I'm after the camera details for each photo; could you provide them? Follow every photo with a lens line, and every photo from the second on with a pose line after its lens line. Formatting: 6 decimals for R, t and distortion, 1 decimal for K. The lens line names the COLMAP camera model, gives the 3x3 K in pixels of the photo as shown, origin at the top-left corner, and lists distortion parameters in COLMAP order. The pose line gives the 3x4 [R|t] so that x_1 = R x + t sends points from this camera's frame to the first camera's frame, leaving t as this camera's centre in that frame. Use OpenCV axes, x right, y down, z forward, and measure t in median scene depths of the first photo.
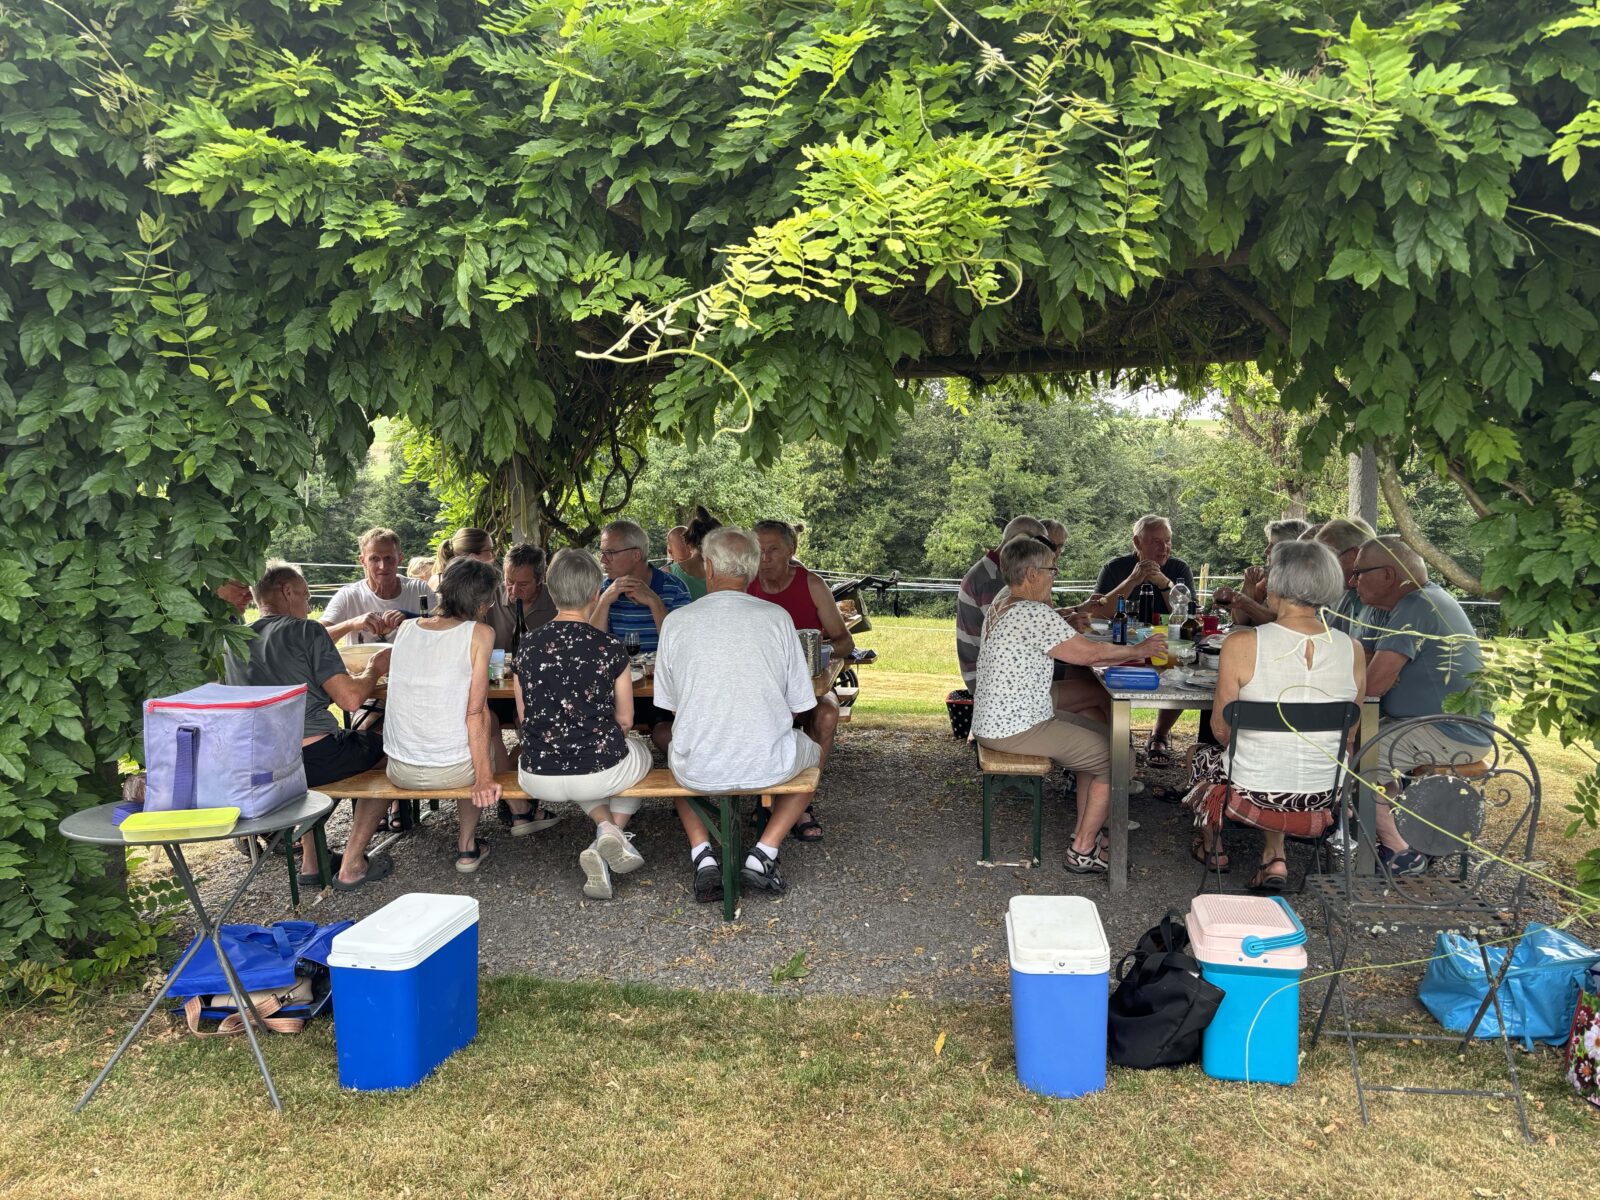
lens RADIAL K [[1243.7, 0, 794.9], [0, 1243.7, 608.2], [0, 0, 1]] dist [0.048437, -0.064551]
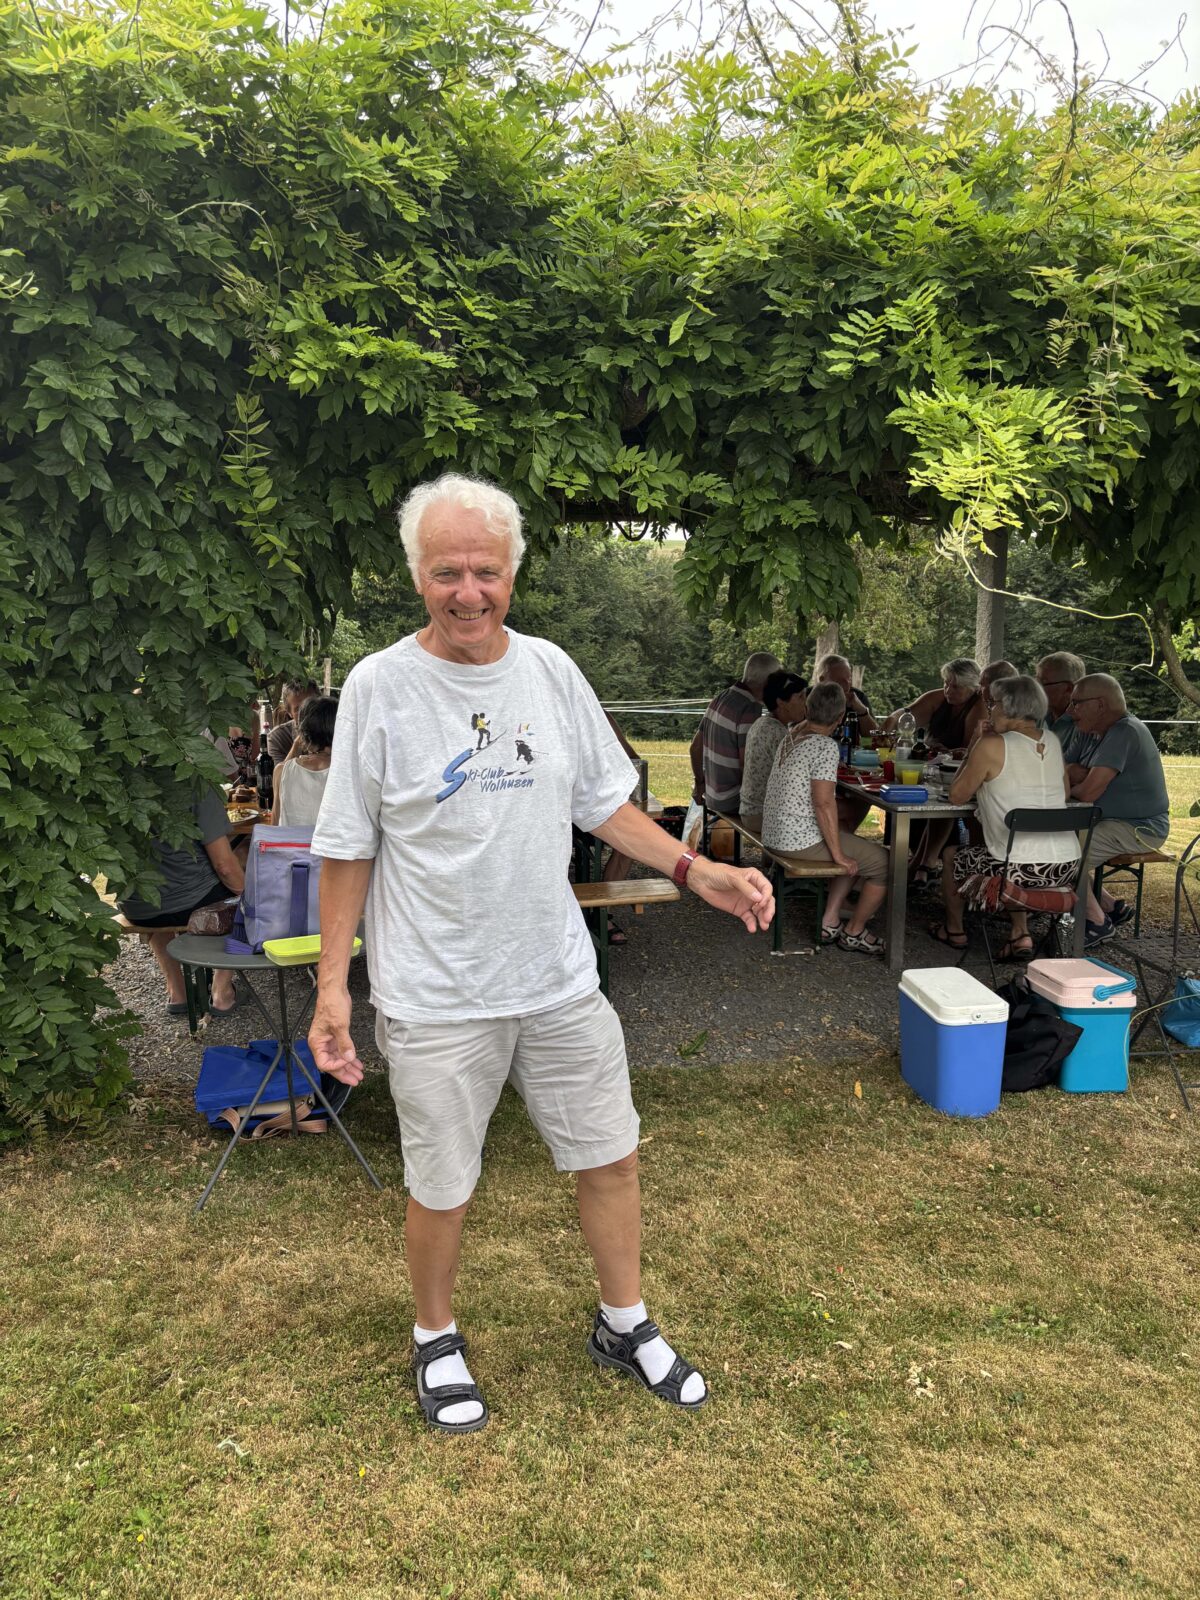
lens RADIAL K [[1243.7, 0, 600.9], [0, 1243.7, 795.0], [0, 0, 1]] dist [0.048437, -0.064551]
pose [[0.965583, -0.029019, 0.258473, -0.482670], [0.014269, 0.998170, 0.058759, -0.026712], [-0.259705, -0.053048, 0.964230, -0.136625]]
